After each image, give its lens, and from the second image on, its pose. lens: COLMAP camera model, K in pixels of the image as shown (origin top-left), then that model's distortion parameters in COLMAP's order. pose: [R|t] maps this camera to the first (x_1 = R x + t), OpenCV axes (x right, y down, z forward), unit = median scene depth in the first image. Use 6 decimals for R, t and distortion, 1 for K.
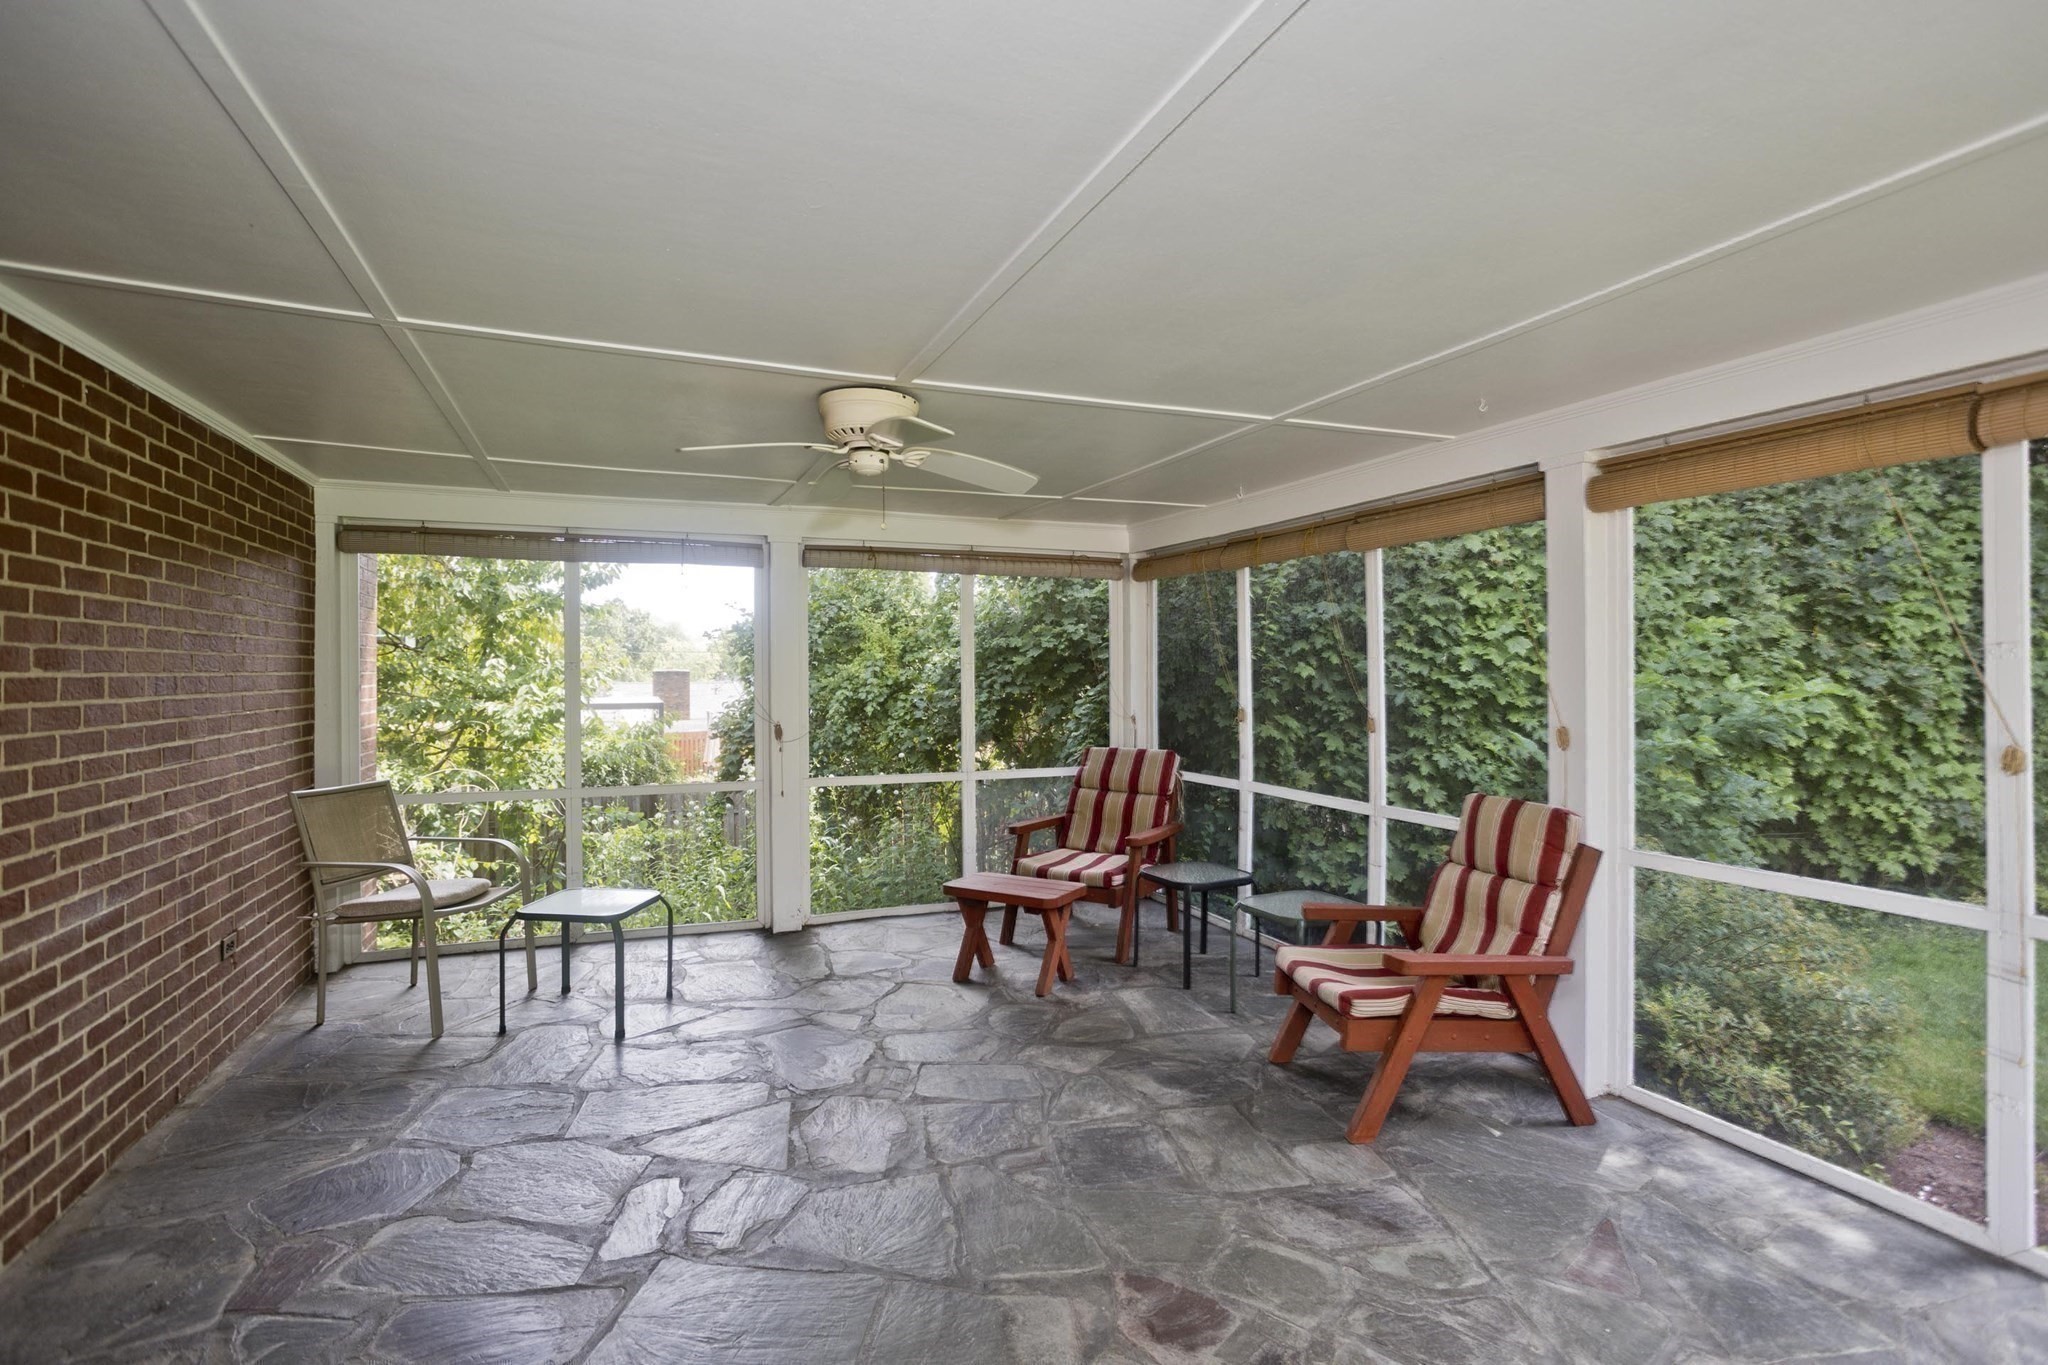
lens RADIAL K [[1015.4, 0, 1016.5], [0, 1015.4, 647.8], [0, 0, 1]] dist [-0.045571, 0.026738]
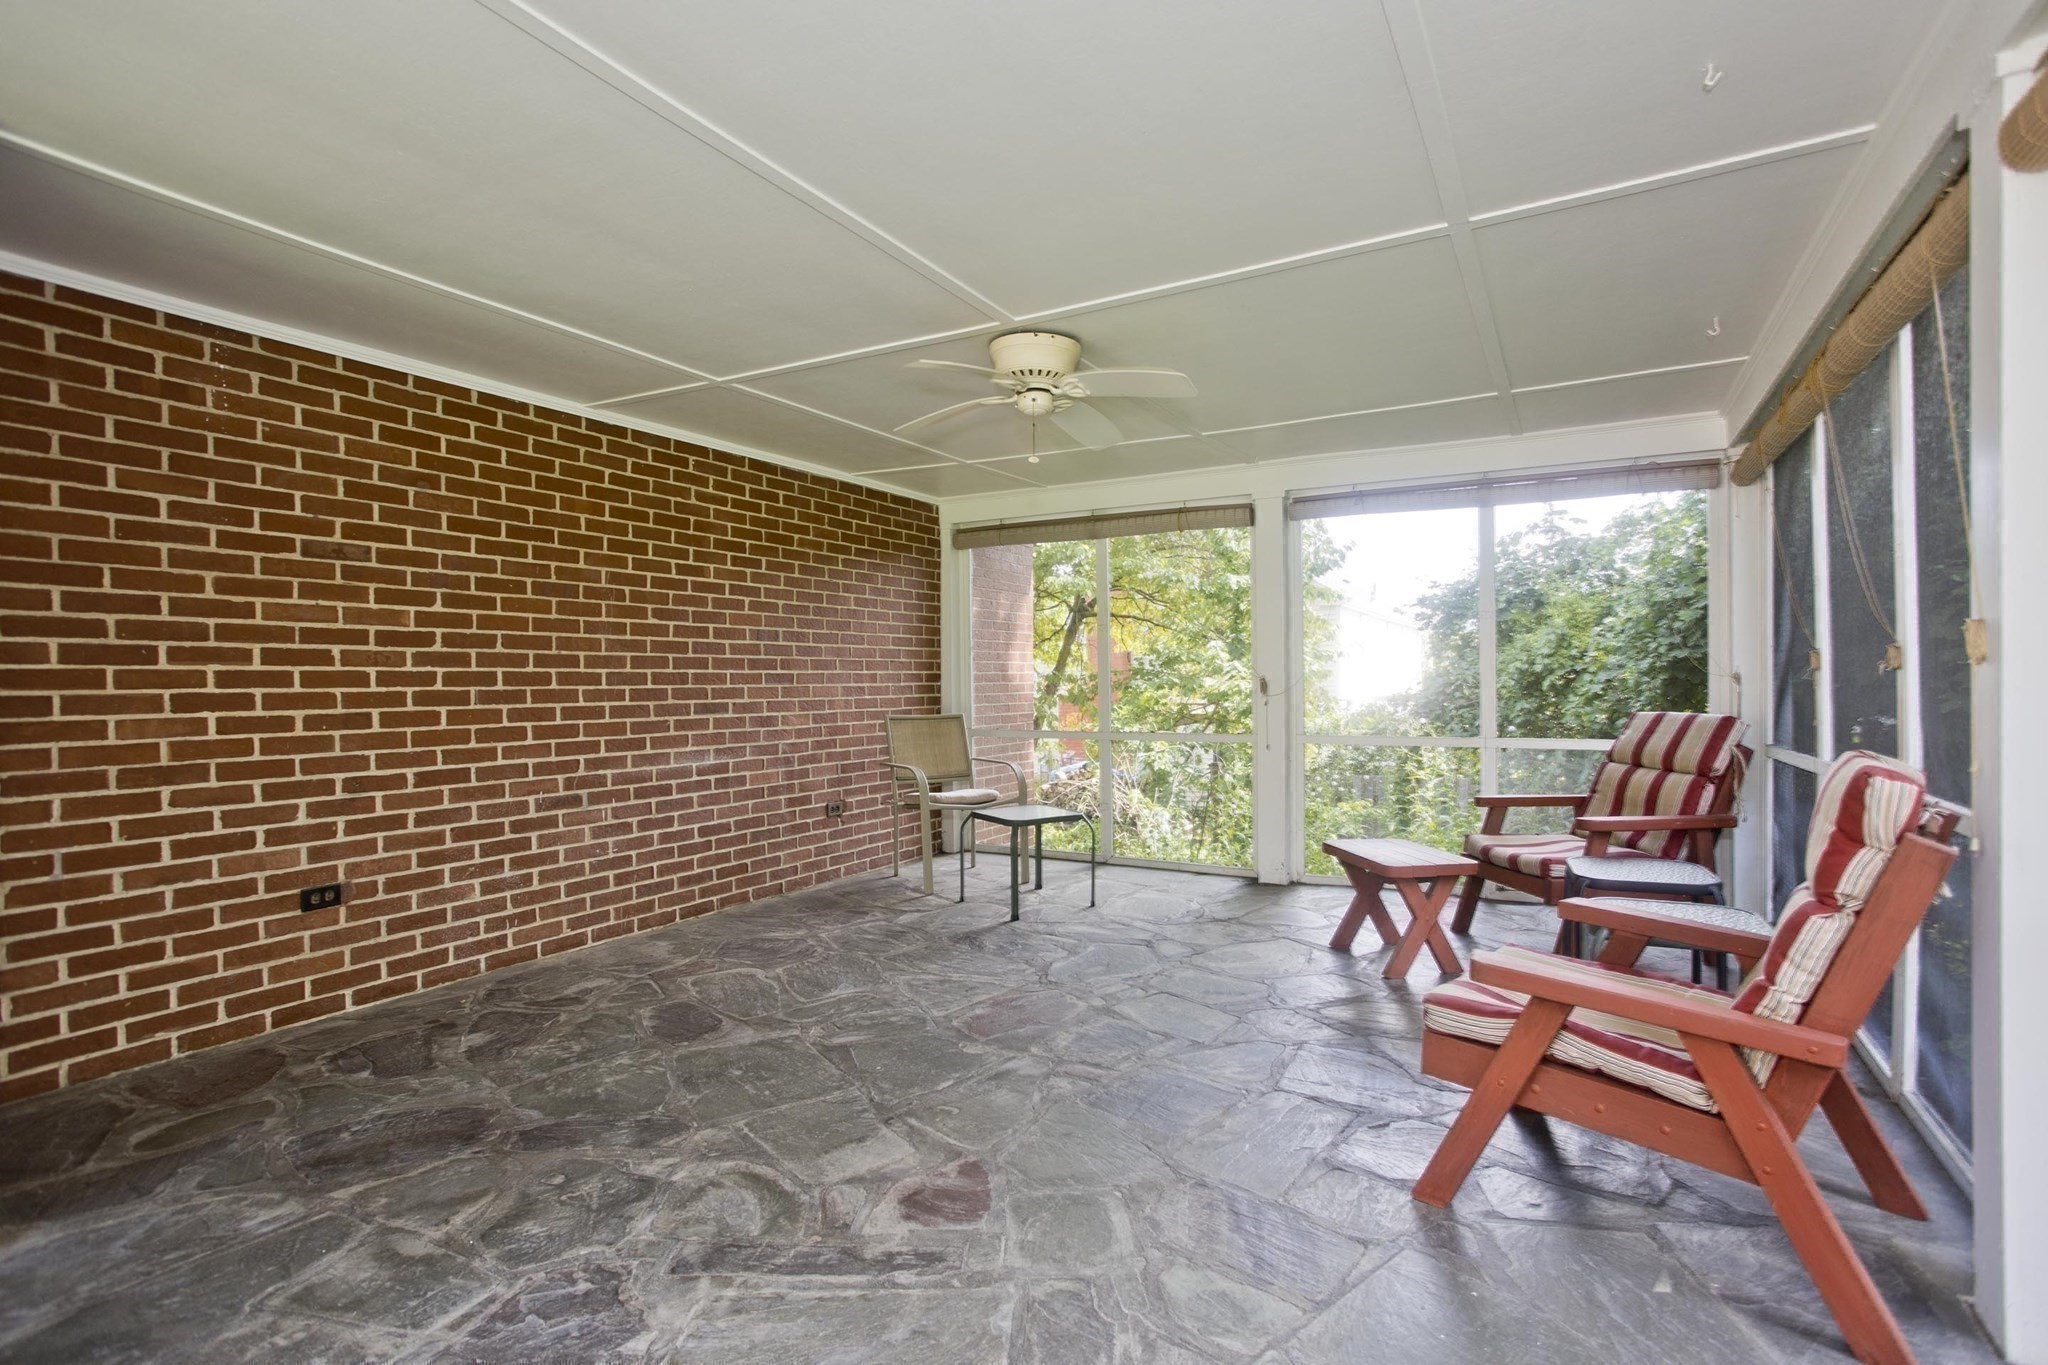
lens RADIAL K [[996.9, 0, 1000.7], [0, 996.9, 678.5], [0, 0, 1]] dist [-0.054850, 0.034965]
pose [[0.609990, -0.002434, -0.792405, 0.501119], [0.022901, 0.999632, 0.014558, 0.070198], [0.792078, -0.027028, 0.609821, 0.236211]]
